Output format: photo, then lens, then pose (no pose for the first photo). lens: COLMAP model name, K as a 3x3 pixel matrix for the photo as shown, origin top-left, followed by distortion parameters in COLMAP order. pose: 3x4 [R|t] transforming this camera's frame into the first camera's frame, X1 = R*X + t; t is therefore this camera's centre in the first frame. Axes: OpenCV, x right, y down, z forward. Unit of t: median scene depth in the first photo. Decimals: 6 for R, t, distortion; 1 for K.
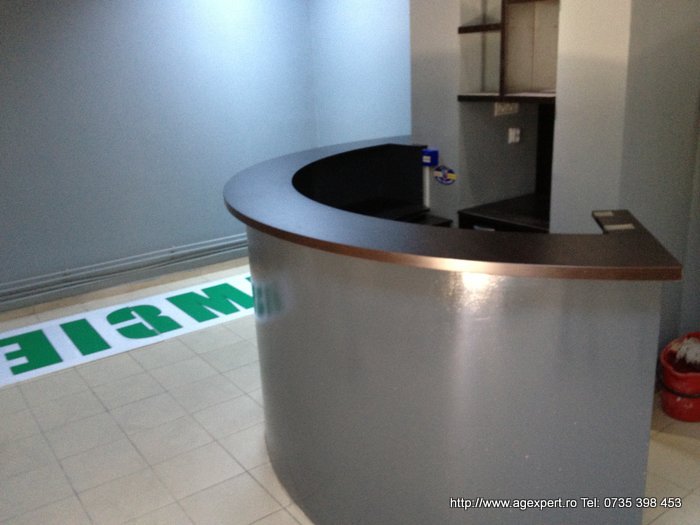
lens RADIAL K [[633.3, 0, 350.0], [0, 633.3, 262.5], [0, 0, 1]] dist [0.006577, -0.008010]
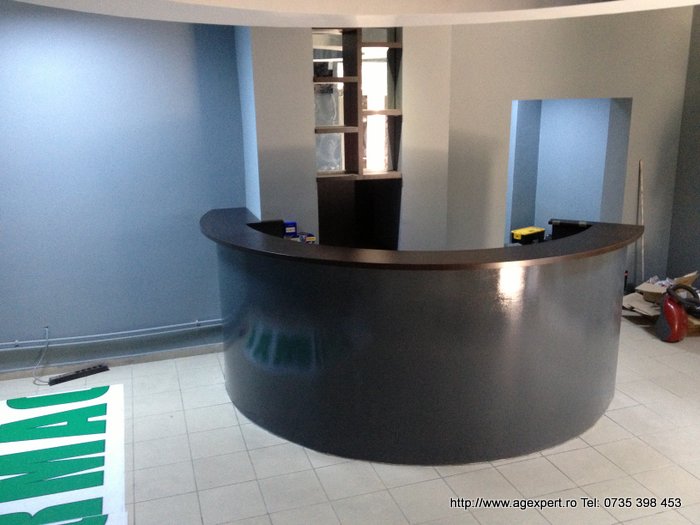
lens RADIAL K [[633.3, 0, 350.0], [0, 633.3, 262.5], [0, 0, 1]] dist [0.006577, -0.008010]
pose [[0.307041, -0.198093, 0.930852, -1.029467], [0.287245, 0.951772, 0.107797, -0.206604], [-0.907312, 0.234284, 0.349135, 0.487505]]
